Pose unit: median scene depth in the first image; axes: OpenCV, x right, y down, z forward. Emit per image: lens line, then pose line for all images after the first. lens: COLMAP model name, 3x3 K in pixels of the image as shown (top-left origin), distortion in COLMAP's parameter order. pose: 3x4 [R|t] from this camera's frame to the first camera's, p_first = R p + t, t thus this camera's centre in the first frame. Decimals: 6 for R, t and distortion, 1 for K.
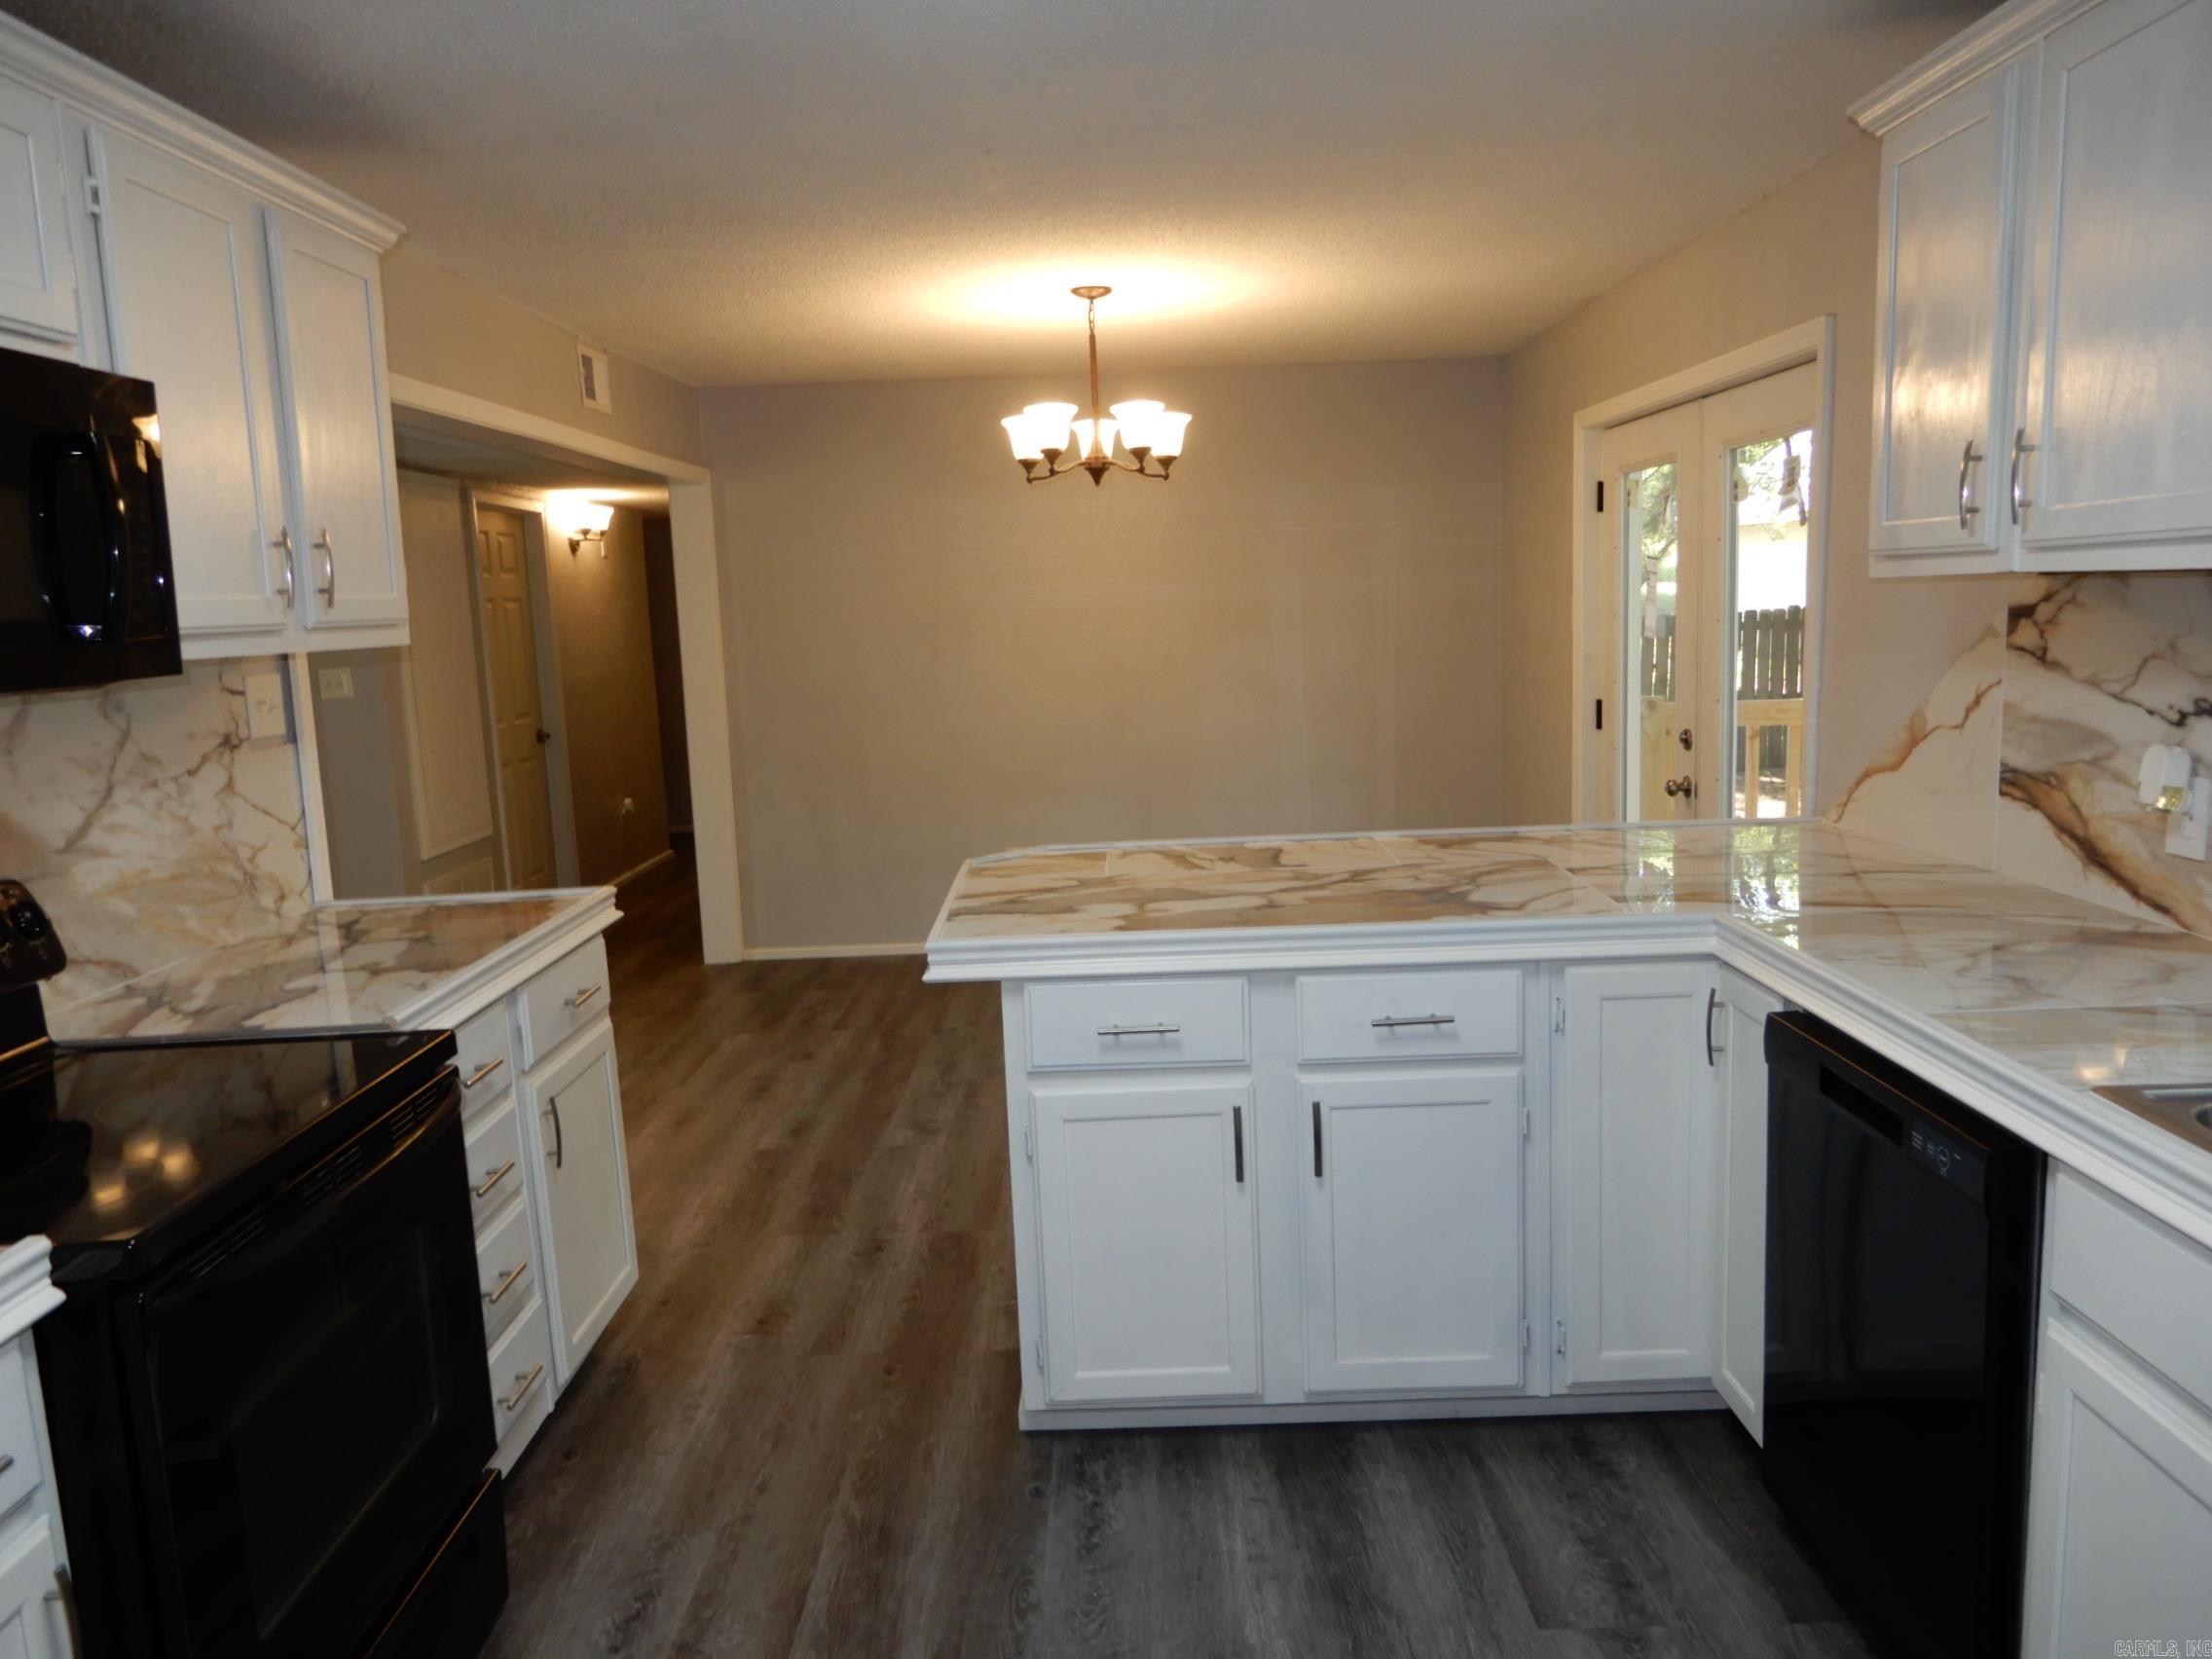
lens RADIAL K [[1587.5, 0, 1098.4], [0, 1587.5, 815.5], [0, 0, 1]] dist [0.008963, 0.000953]
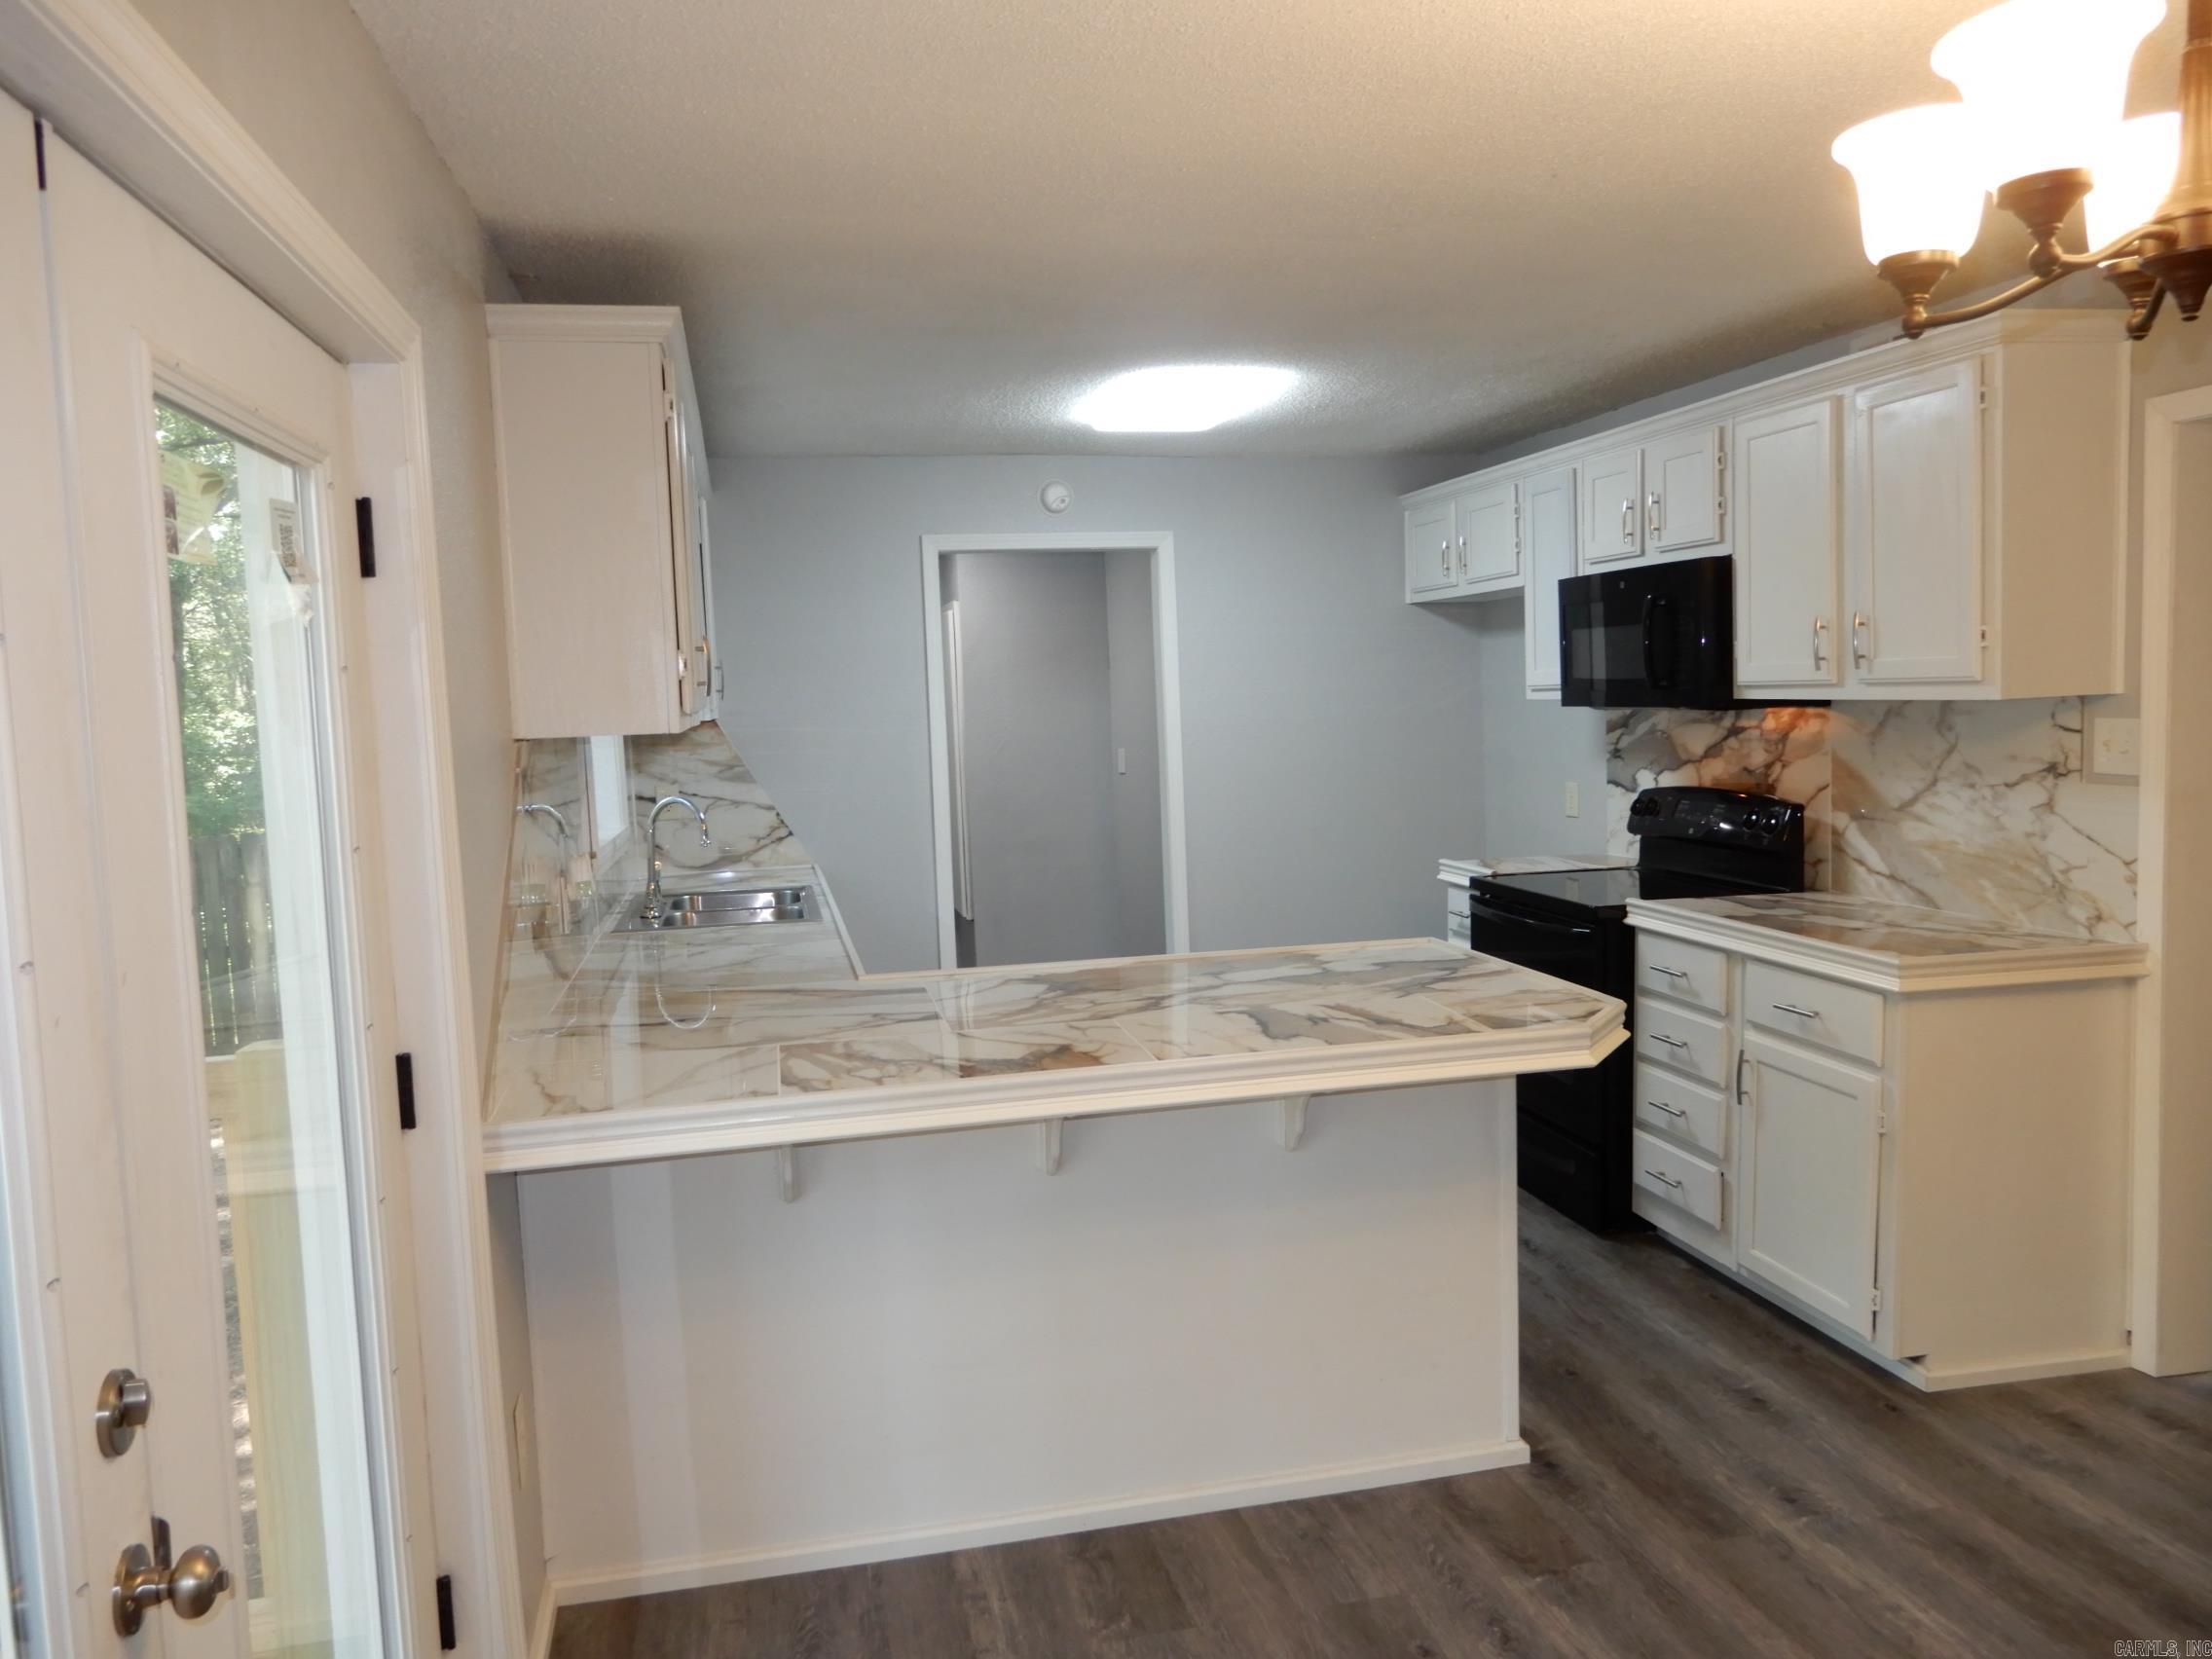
lens RADIAL K [[1582.3, 0, 1106.0], [0, 1582.3, 829.5], [0, 0, 1]] dist [0.004995, 0.002456]
pose [[-0.971748, 0.090366, -0.218038, 0.445364], [0.037926, 0.971582, 0.233644, -0.333061], [0.232955, 0.218773, -0.947560, 2.132315]]
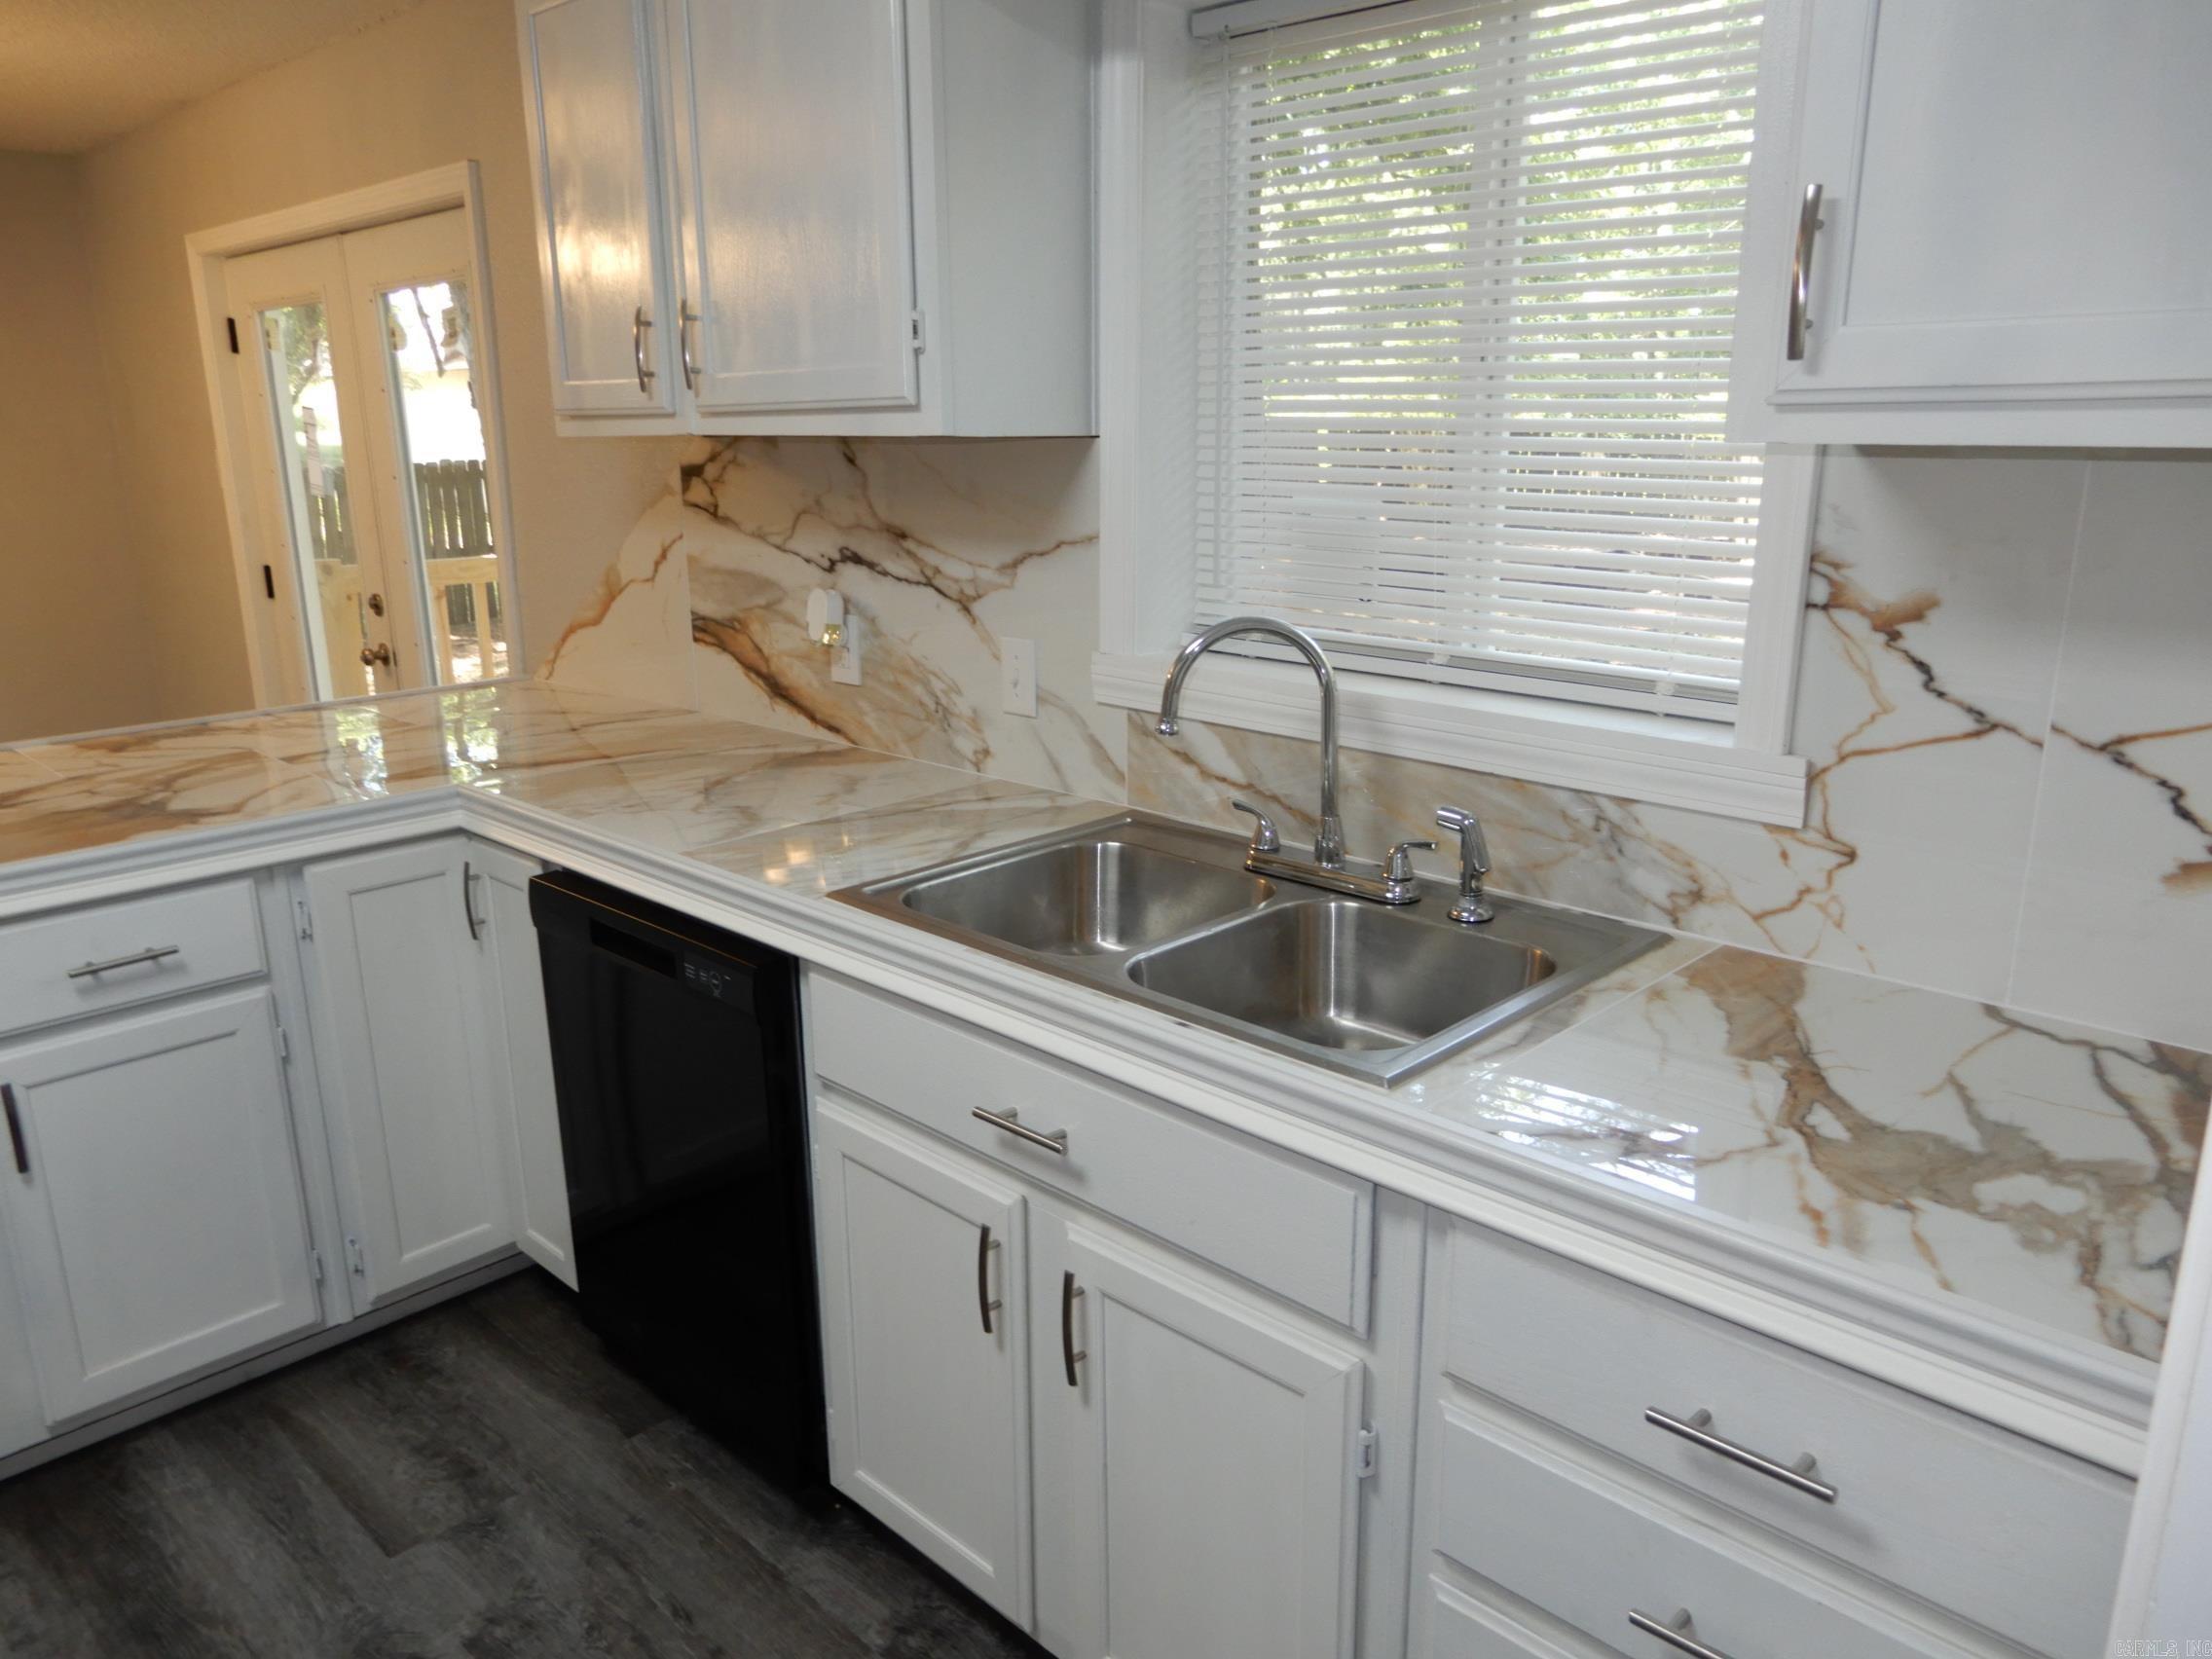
lens RADIAL K [[1590.7, 0, 1112.8], [0, 1590.7, 817.0], [0, 0, 1]] dist [0.004389, -0.001829]
pose [[0.694706, -0.152901, 0.702854, -0.019971], [0.088780, 0.987901, 0.127161, -0.007502], [-0.713794, -0.025940, 0.699876, 0.030371]]
